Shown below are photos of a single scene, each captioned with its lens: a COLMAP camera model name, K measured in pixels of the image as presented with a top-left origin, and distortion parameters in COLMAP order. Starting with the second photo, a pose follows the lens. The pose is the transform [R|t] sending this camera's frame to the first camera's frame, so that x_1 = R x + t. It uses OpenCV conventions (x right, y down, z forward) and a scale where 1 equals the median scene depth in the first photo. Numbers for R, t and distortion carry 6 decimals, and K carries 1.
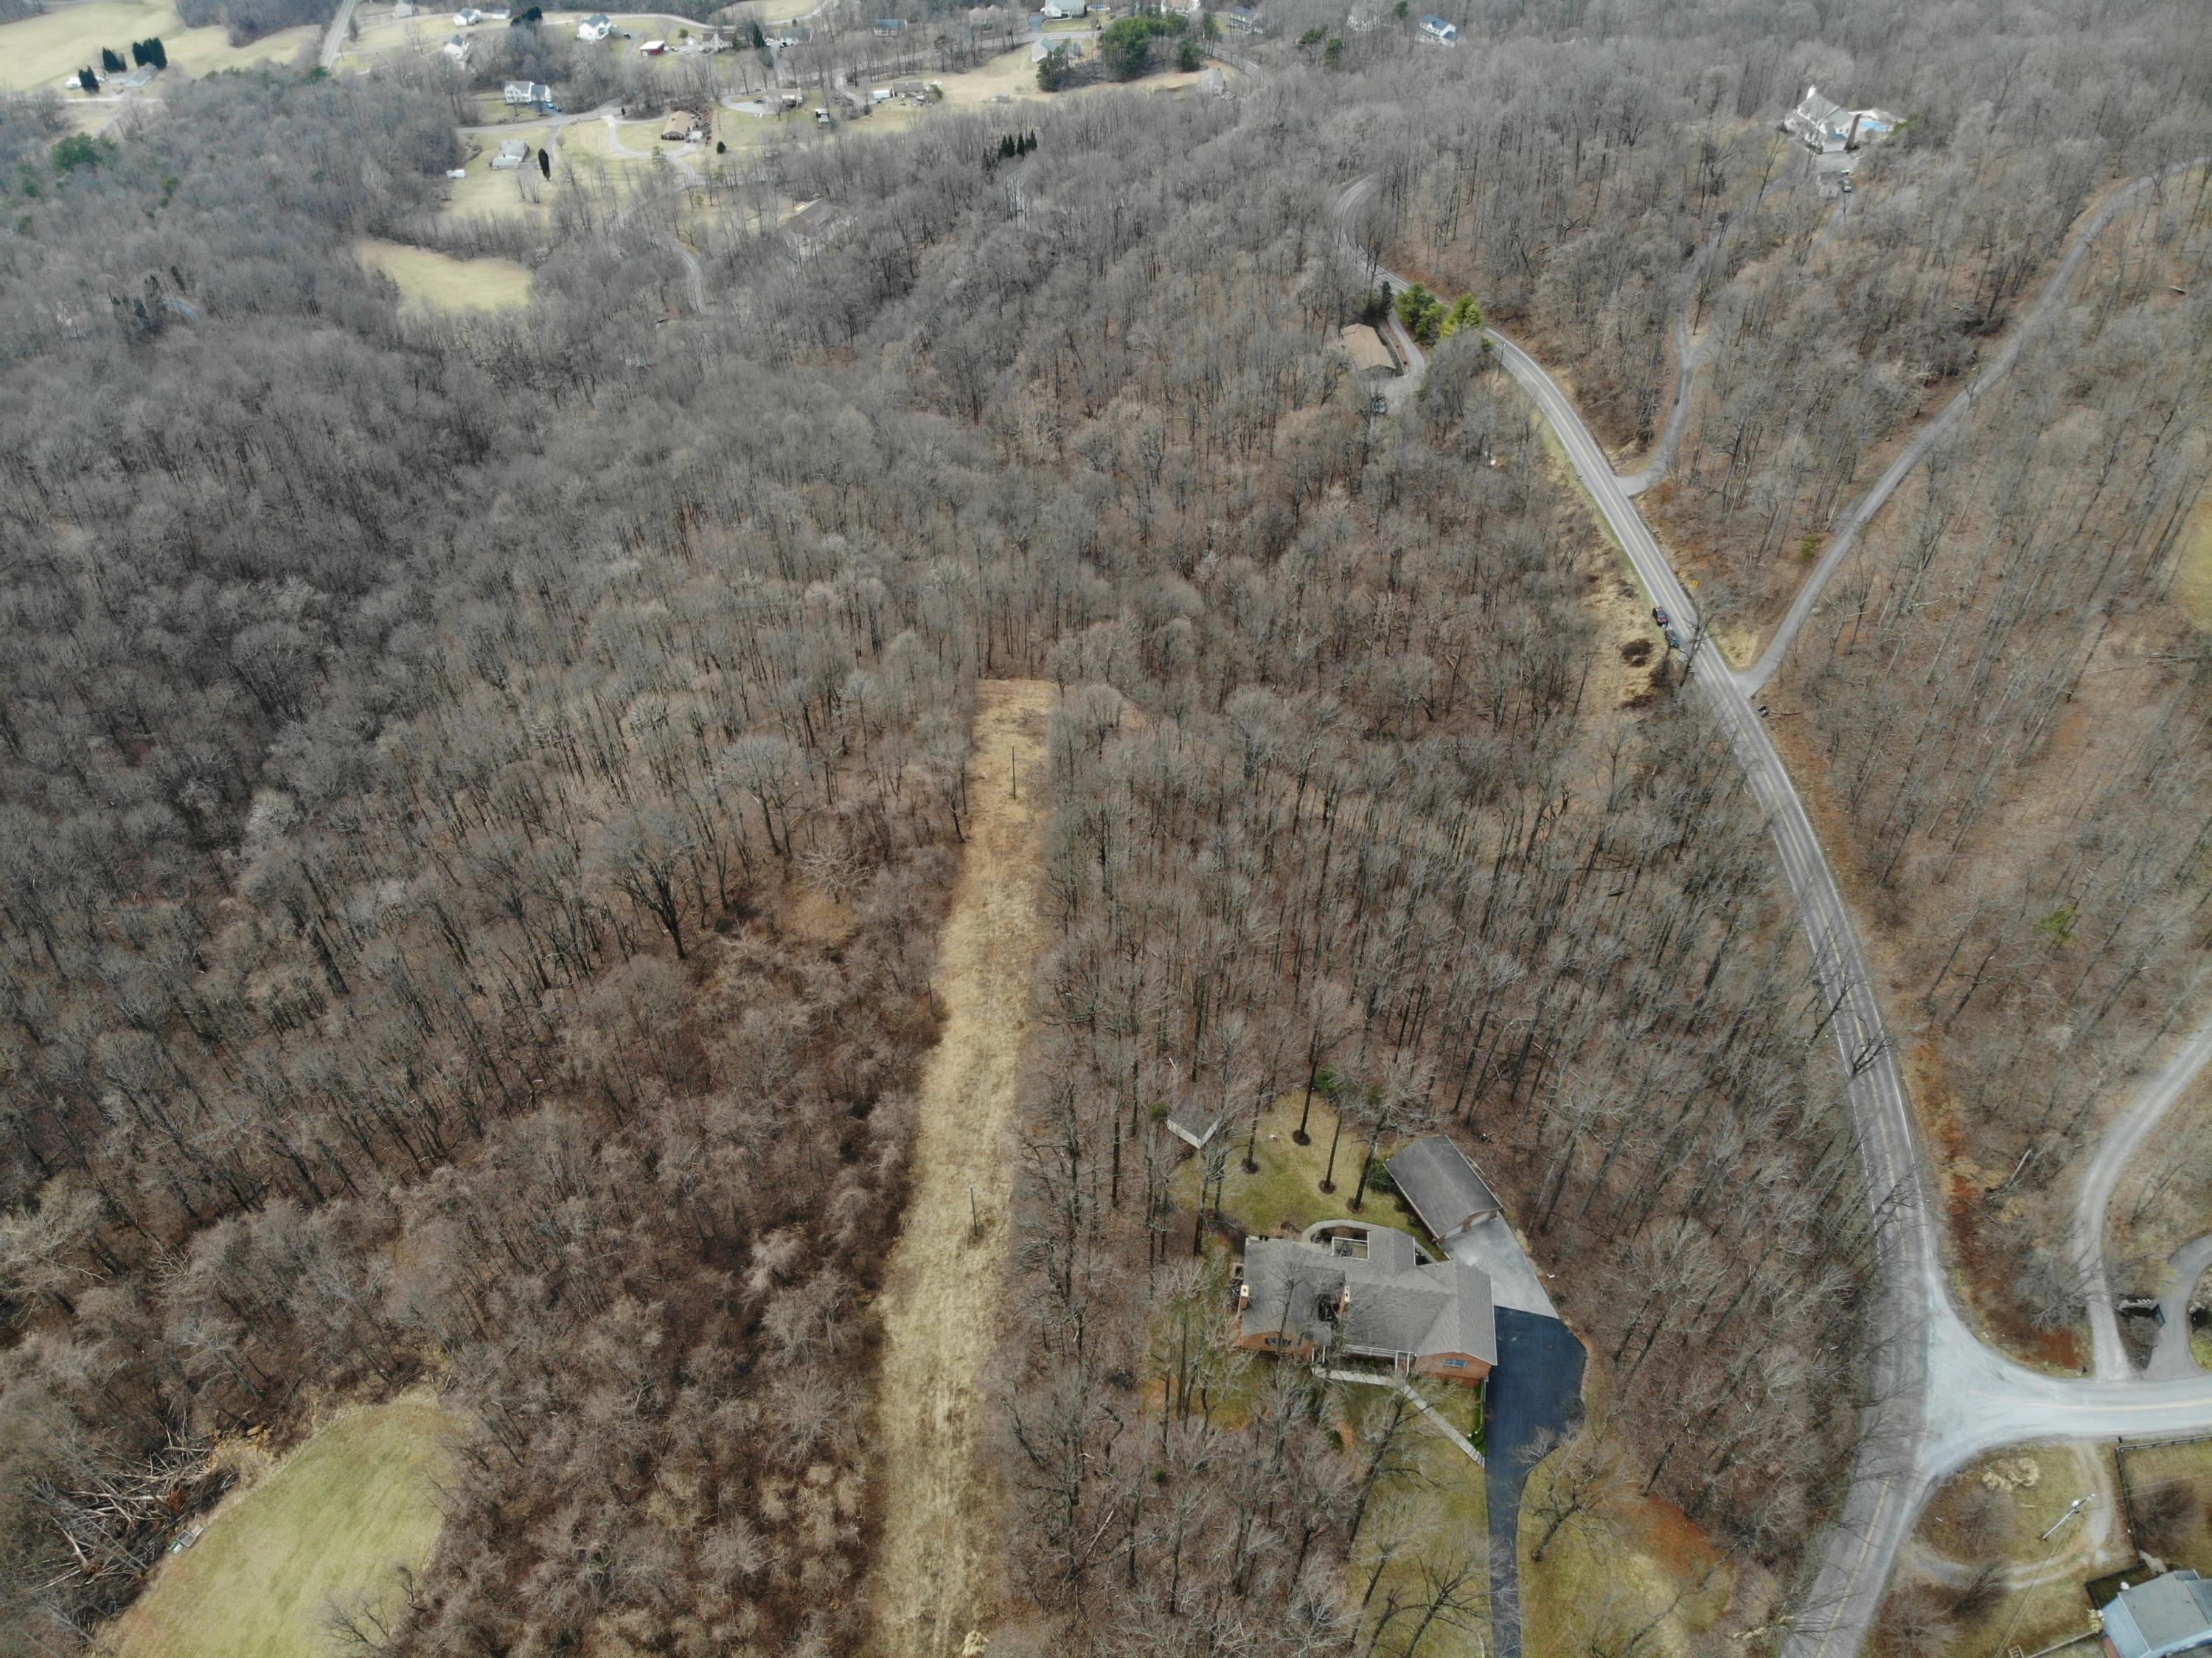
lens RADIAL K [[1589.0, 0, 1106.1], [0, 1589.0, 826.9], [0, 0, 1]] dist [0.040099, -0.134006]
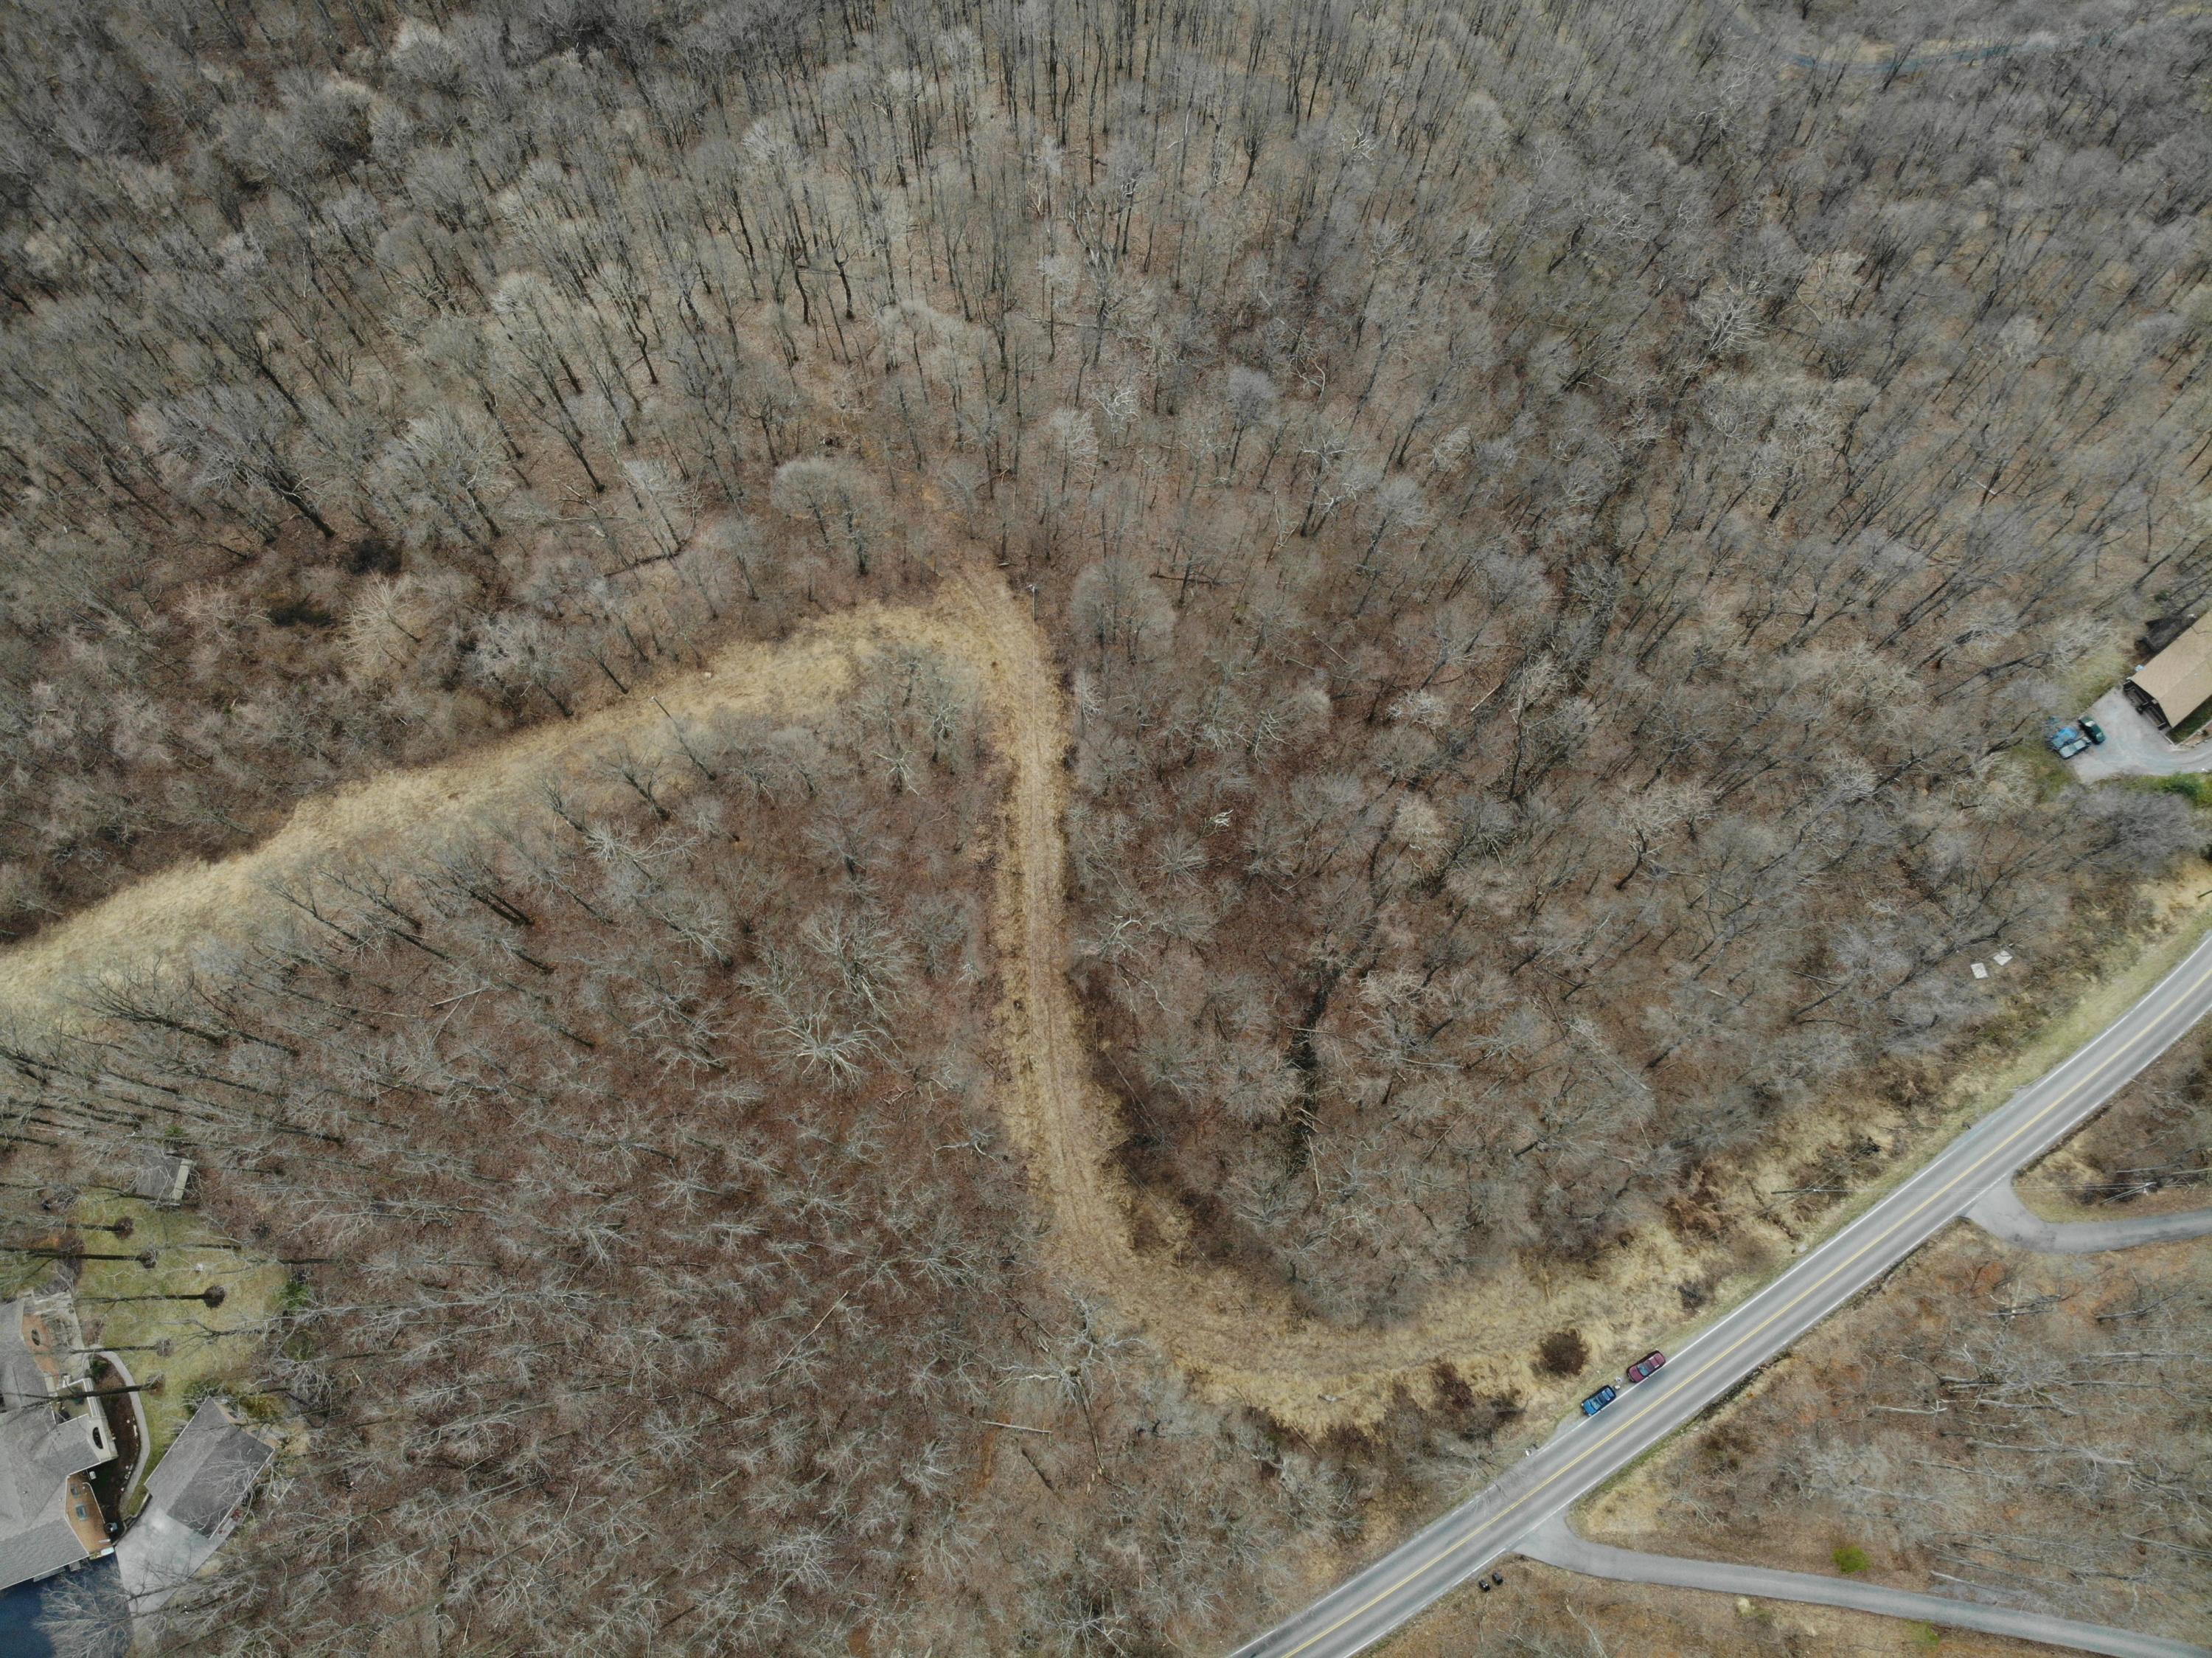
lens RADIAL K [[1589.0, 0, 1123.3], [0, 1589.0, 815.3], [0, 0, 1]] dist [0.040099, -0.134006]
pose [[0.480072, 0.845330, -0.234411, 0.218029], [-0.647607, 0.521770, 0.555303, -0.471064], [0.591722, -0.114779, 0.797929, 0.414085]]
